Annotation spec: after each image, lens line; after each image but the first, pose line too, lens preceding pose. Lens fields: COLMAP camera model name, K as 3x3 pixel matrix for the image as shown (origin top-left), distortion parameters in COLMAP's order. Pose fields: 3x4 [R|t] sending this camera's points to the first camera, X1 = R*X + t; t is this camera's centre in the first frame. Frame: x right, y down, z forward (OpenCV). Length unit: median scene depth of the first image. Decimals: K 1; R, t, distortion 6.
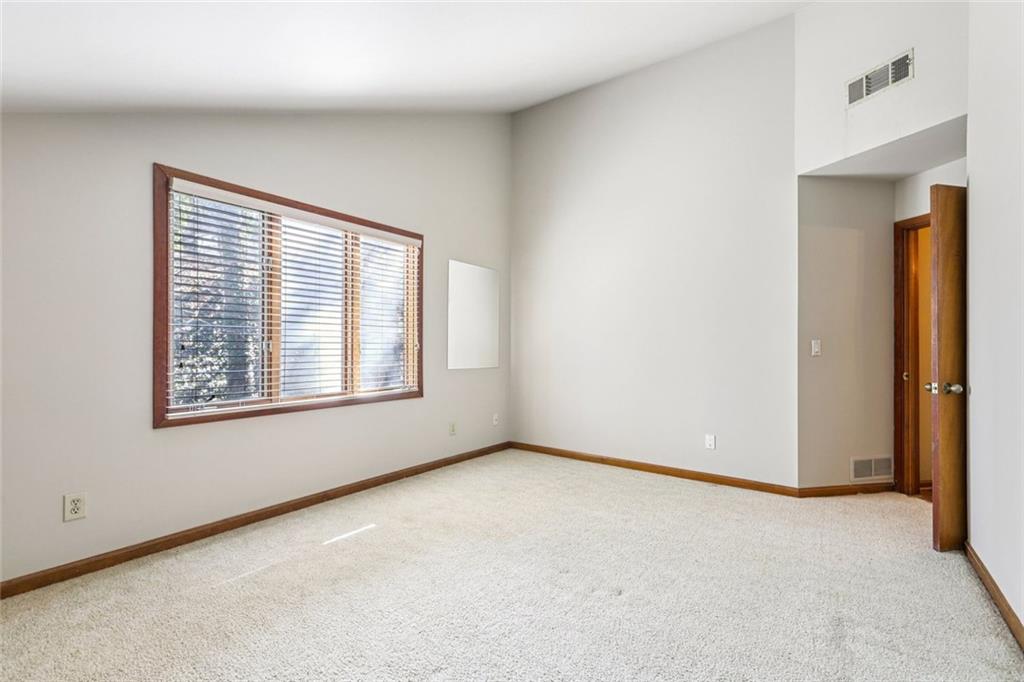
lens RADIAL K [[460.0, 0, 514.7], [0, 460.0, 348.1], [0, 0, 1]] dist [0.001203, -0.000171]
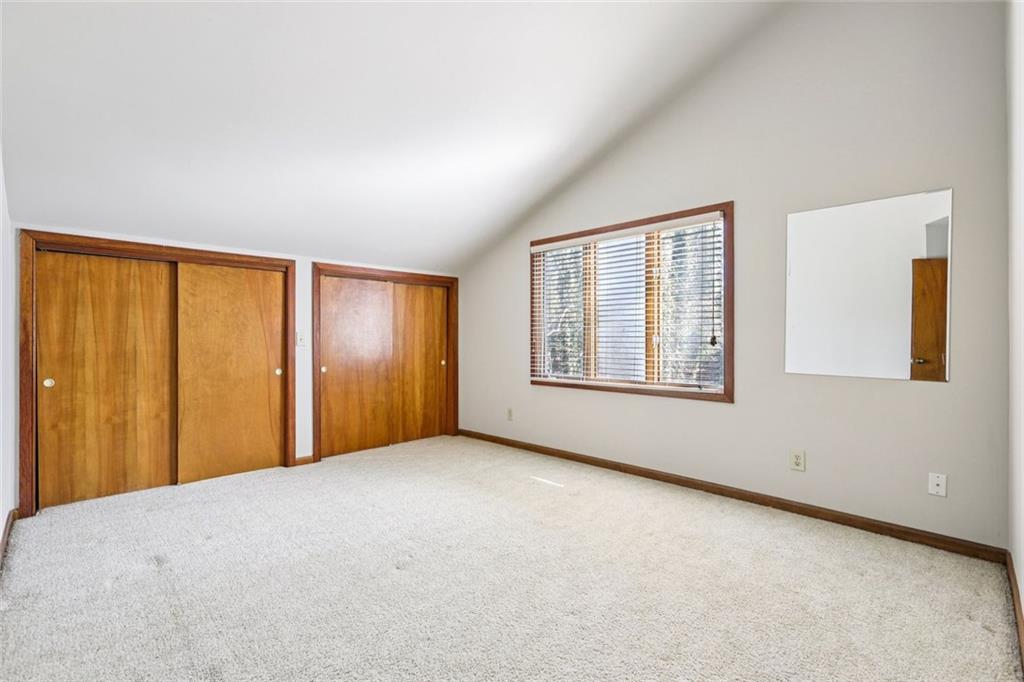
lens RADIAL K [[460.0, 0, 514.7], [0, 460.0, 342.6], [0, 0, 1]] dist [0.001203, -0.000171]
pose [[-0.159926, -0.006728, -0.987106, 0.727040], [-0.013645, 0.999896, -0.004605, 0.011563], [0.987035, 0.012733, -0.160001, 0.843462]]
